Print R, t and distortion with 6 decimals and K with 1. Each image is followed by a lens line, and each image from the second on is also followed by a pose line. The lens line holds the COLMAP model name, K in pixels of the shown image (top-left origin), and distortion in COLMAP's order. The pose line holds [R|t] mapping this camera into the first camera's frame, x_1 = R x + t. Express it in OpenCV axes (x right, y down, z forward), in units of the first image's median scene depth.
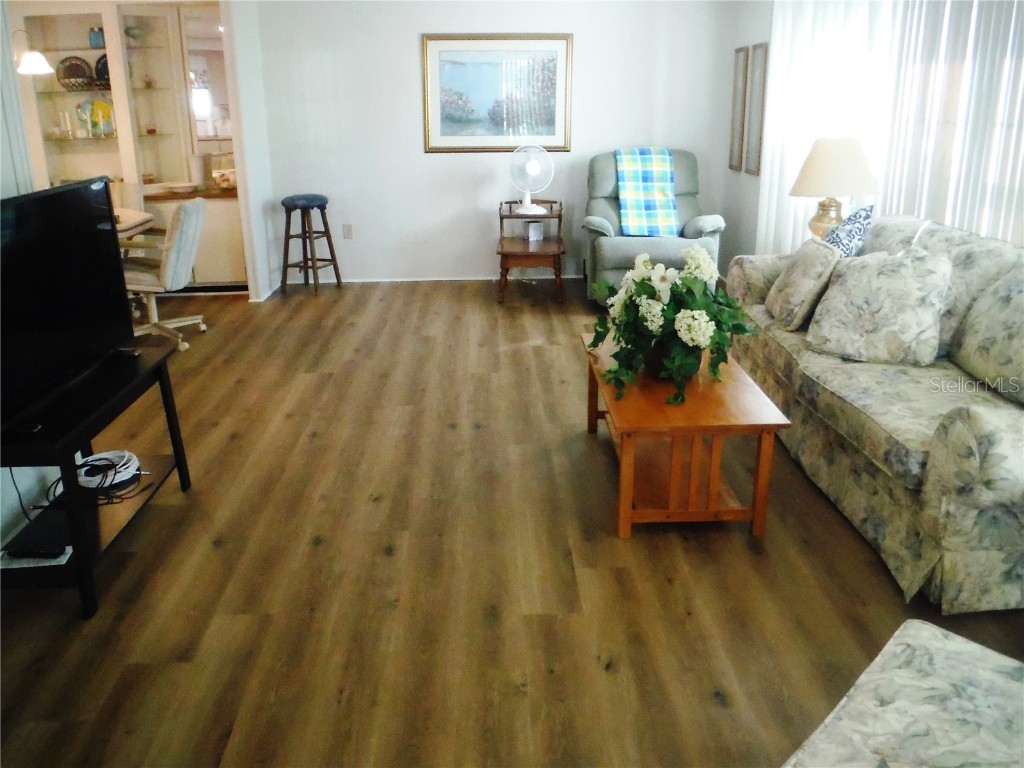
lens RADIAL K [[861.7, 0, 512.0], [0, 861.7, 384.0], [0, 0, 1]] dist [-0.082499, 0.050737]
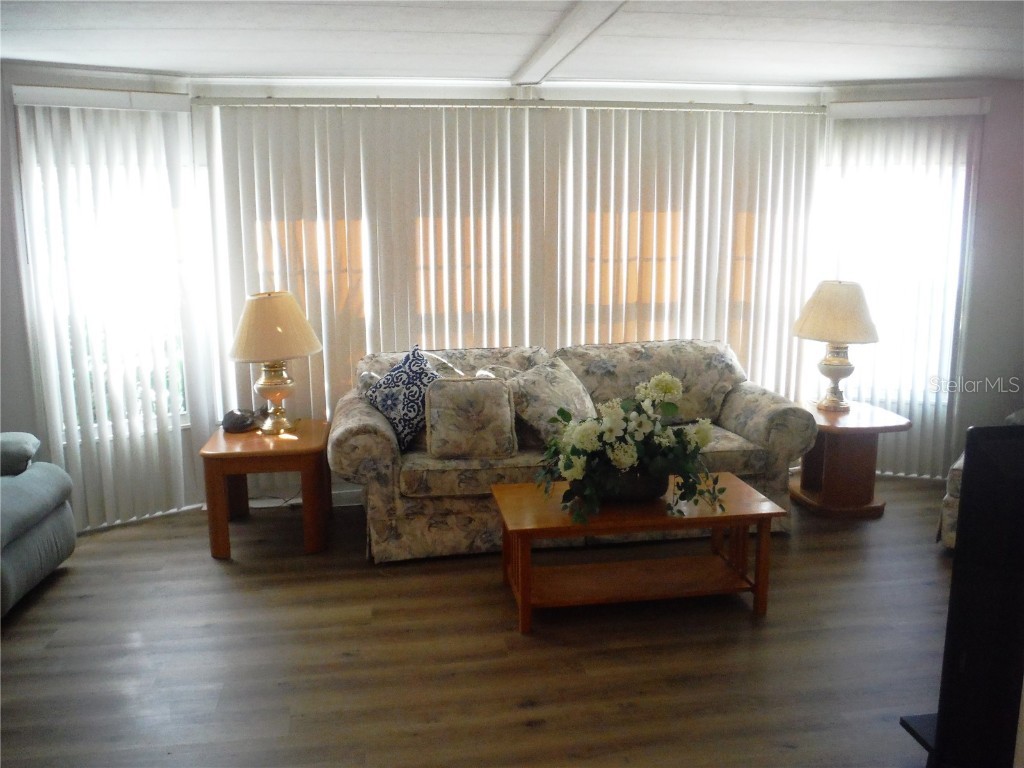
lens RADIAL K [[861.7, 0, 512.0], [0, 861.7, 384.0], [0, 0, 1]] dist [-0.082499, 0.050737]
pose [[-0.118674, -0.163666, 0.979352, -0.904335], [0.327121, 0.924815, 0.194191, -0.445136], [-0.937501, 0.343412, -0.056213, 1.266499]]
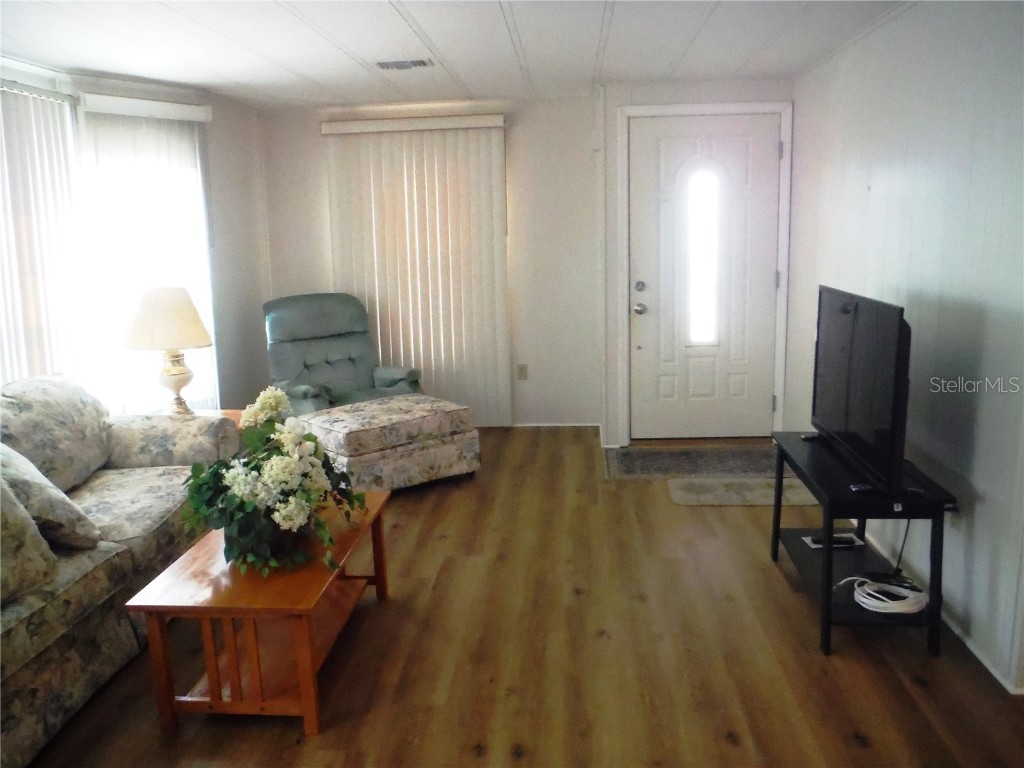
lens RADIAL K [[861.7, 0, 512.0], [0, 861.7, 384.0], [0, 0, 1]] dist [-0.082499, 0.050737]
pose [[-0.994321, 0.023621, 0.103766, -0.177307], [0.071274, 0.871884, 0.484497, -0.638775], [-0.079028, 0.489142, -0.868617, 1.853623]]
